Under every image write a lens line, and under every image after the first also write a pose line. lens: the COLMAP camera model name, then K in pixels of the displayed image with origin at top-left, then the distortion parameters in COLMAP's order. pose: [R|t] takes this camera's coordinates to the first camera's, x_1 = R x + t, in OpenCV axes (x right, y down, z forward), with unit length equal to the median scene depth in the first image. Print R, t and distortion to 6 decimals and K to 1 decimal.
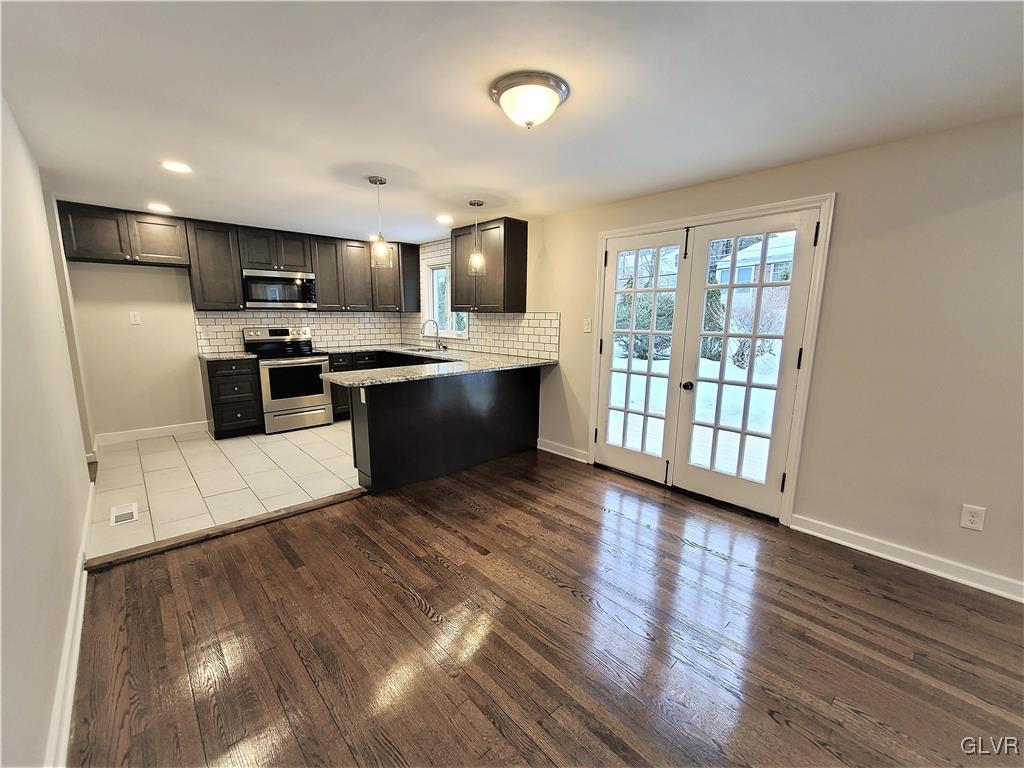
lens RADIAL K [[420.1, 0, 509.8], [0, 420.1, 388.3], [0, 0, 1]] dist [-0.001705, -0.000454]
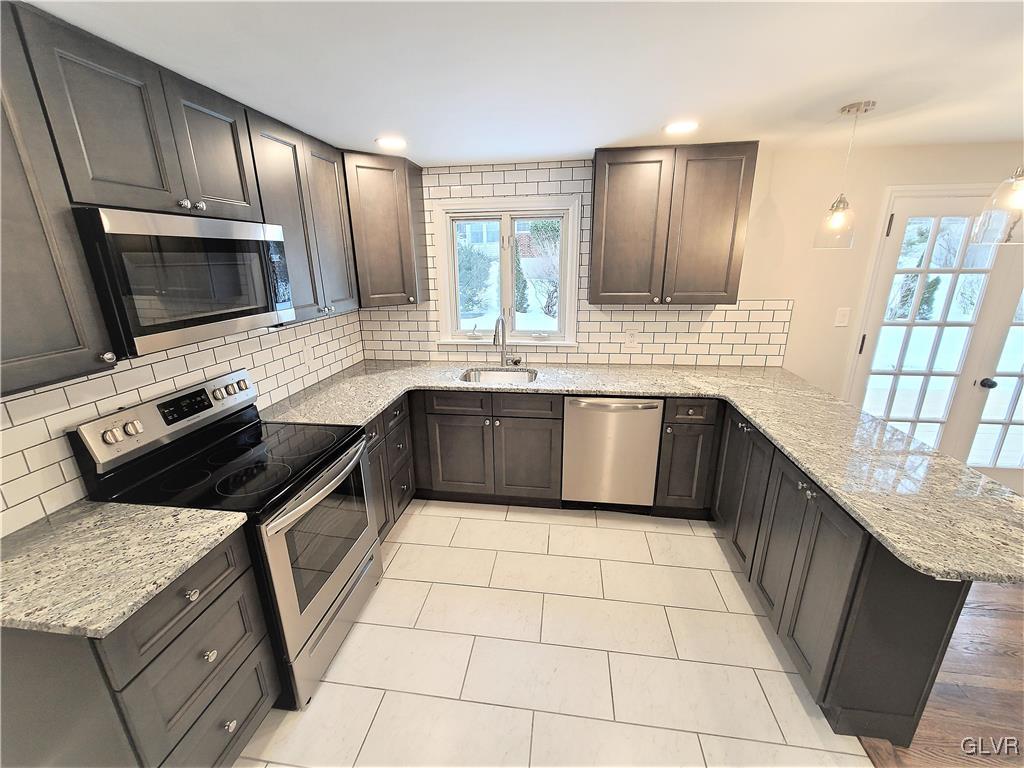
lens RADIAL K [[420.1, 0, 506.8], [0, 420.1, 387.2], [0, 0, 1]] dist [-0.001705, -0.000454]
pose [[0.779150, -0.202257, 0.593310, -0.624480], [0.129829, 0.978060, 0.162921, -0.192845], [-0.613245, -0.049911, 0.788315, 0.664287]]
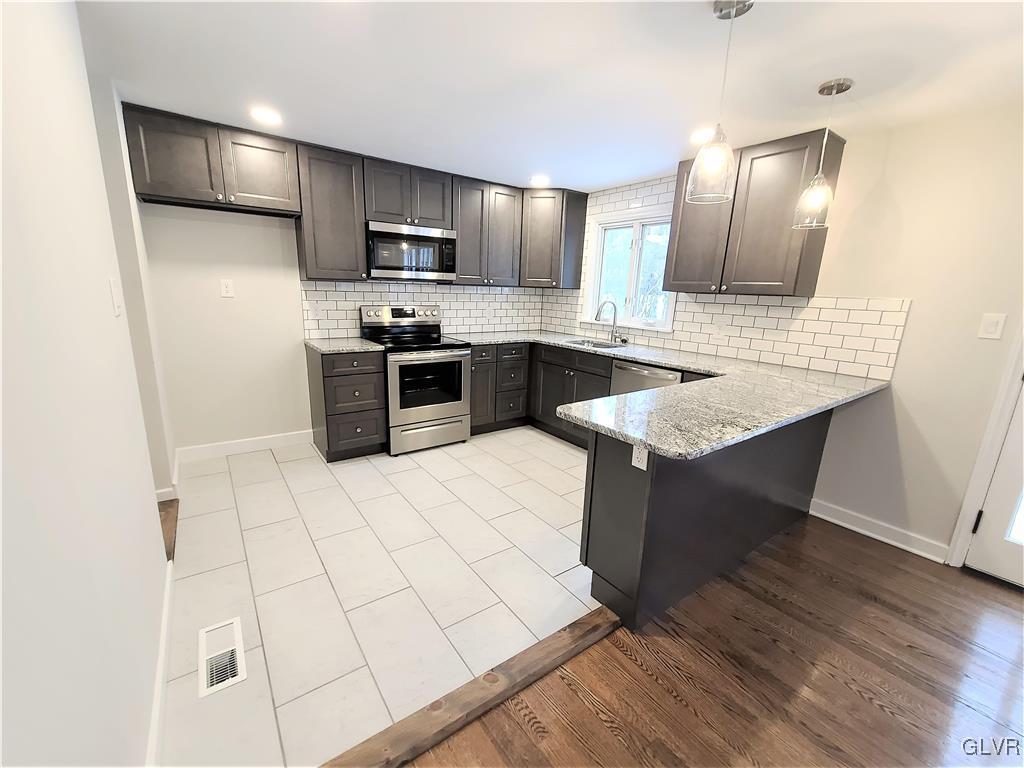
lens RADIAL K [[420.1, 0, 507.5], [0, 420.1, 387.5], [0, 0, 1]] dist [-0.001705, -0.000454]
pose [[0.992229, 0.053001, -0.112574, -0.321255], [-0.046657, 0.997210, 0.058264, -0.061827], [0.115348, -0.052559, 0.991934, 0.329262]]
